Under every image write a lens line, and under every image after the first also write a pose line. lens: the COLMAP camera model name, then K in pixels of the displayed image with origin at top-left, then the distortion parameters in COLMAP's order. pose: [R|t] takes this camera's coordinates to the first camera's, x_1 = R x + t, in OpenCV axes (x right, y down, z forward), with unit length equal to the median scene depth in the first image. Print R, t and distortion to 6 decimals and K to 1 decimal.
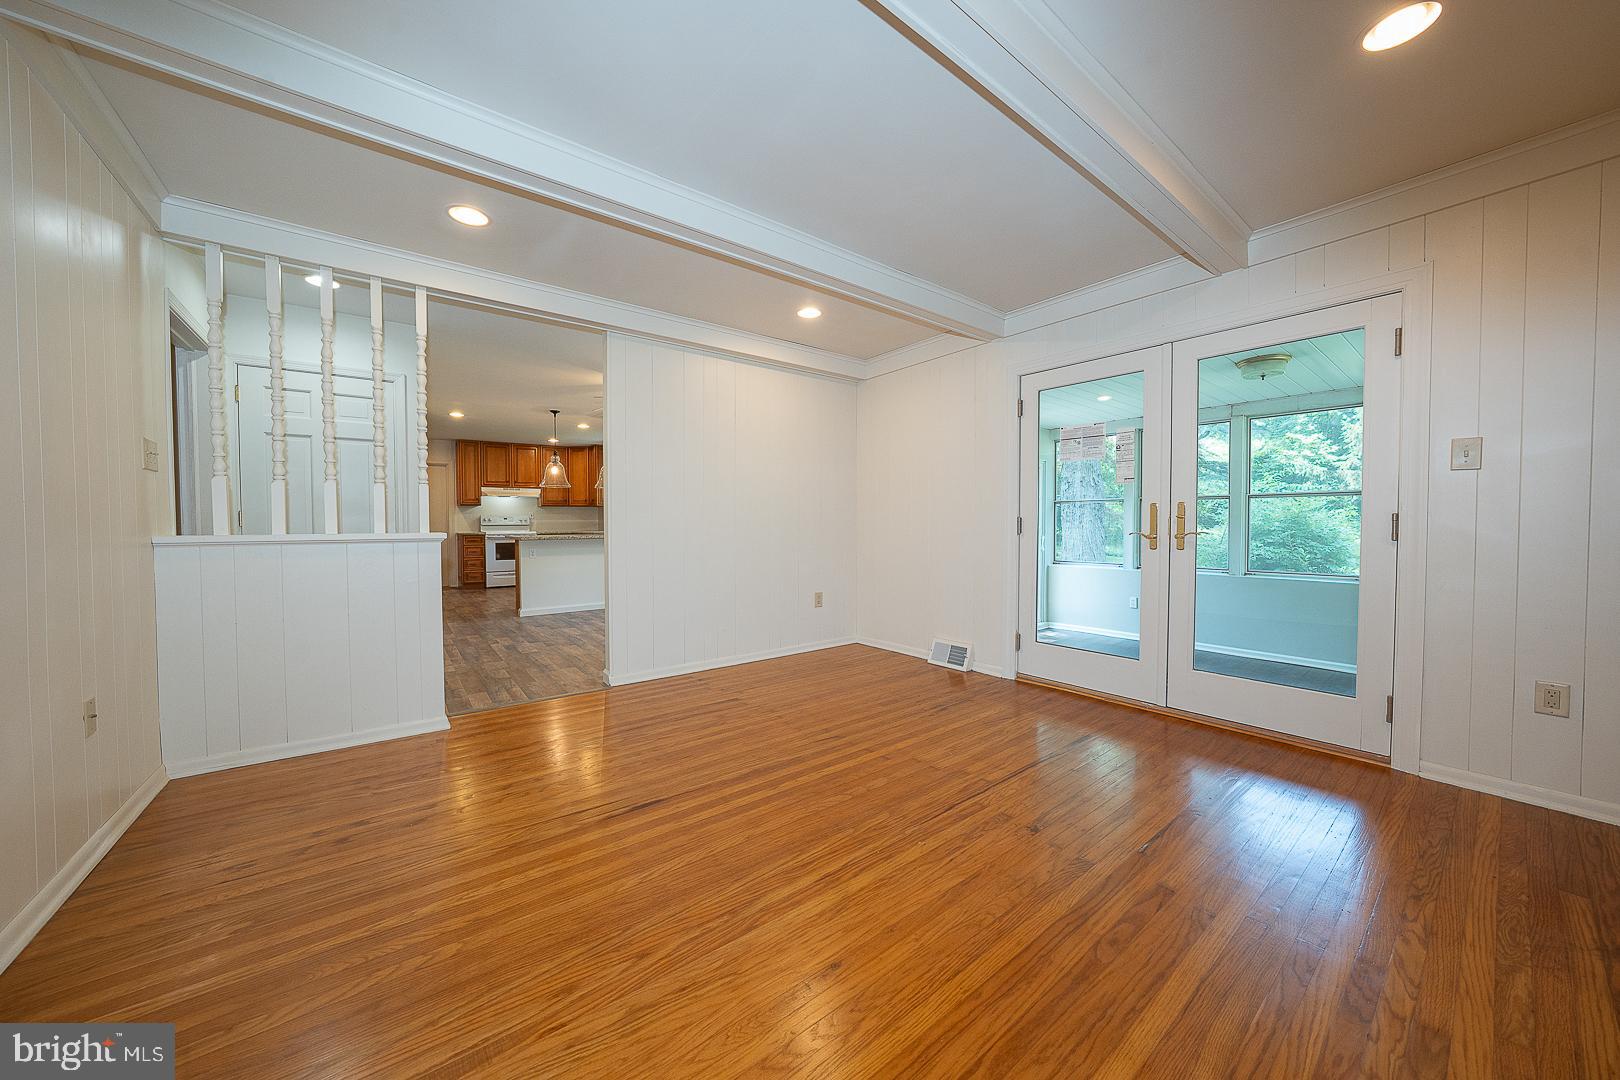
lens RADIAL K [[554.2, 0, 811.6], [0, 554.2, 538.0], [0, 0, 1]] dist [-0.018920, -0.000042]
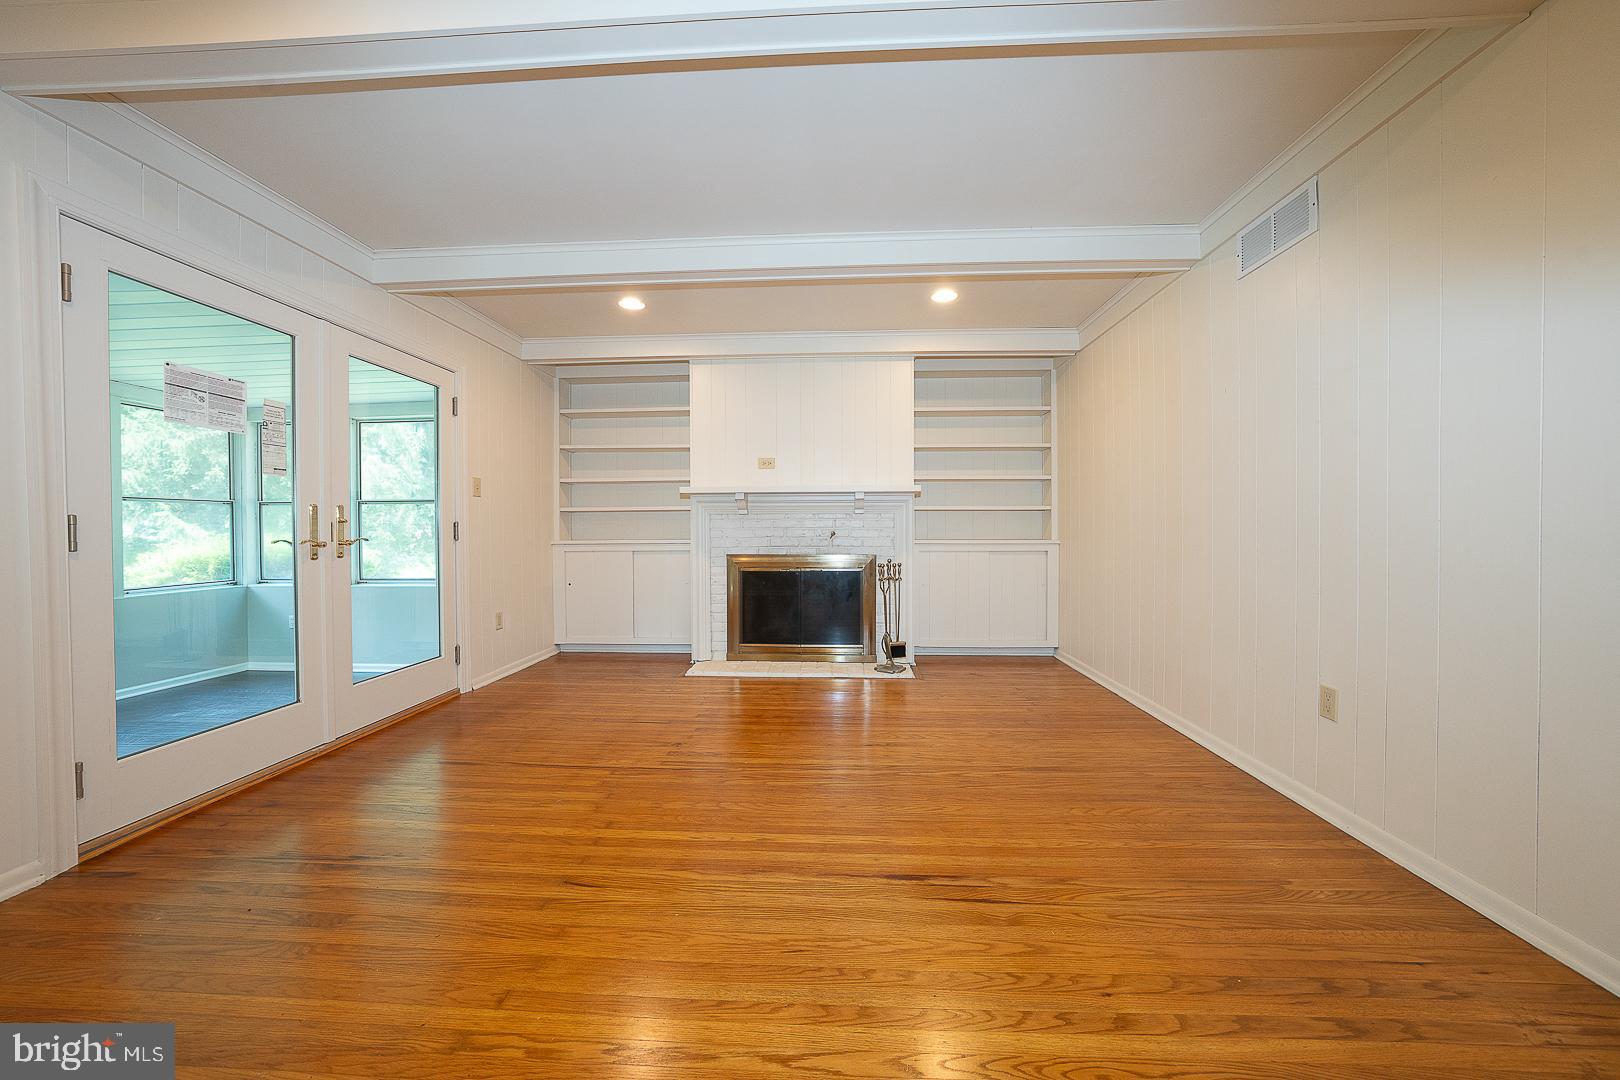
lens RADIAL K [[554.2, 0, 811.6], [0, 554.2, 538.0], [0, 0, 1]] dist [-0.018920, -0.000042]
pose [[-0.752669, -0.003756, 0.658388, -0.630878], [0.024750, 0.999116, 0.033994, -0.028191], [-0.657933, 0.041881, -0.751911, 1.468117]]
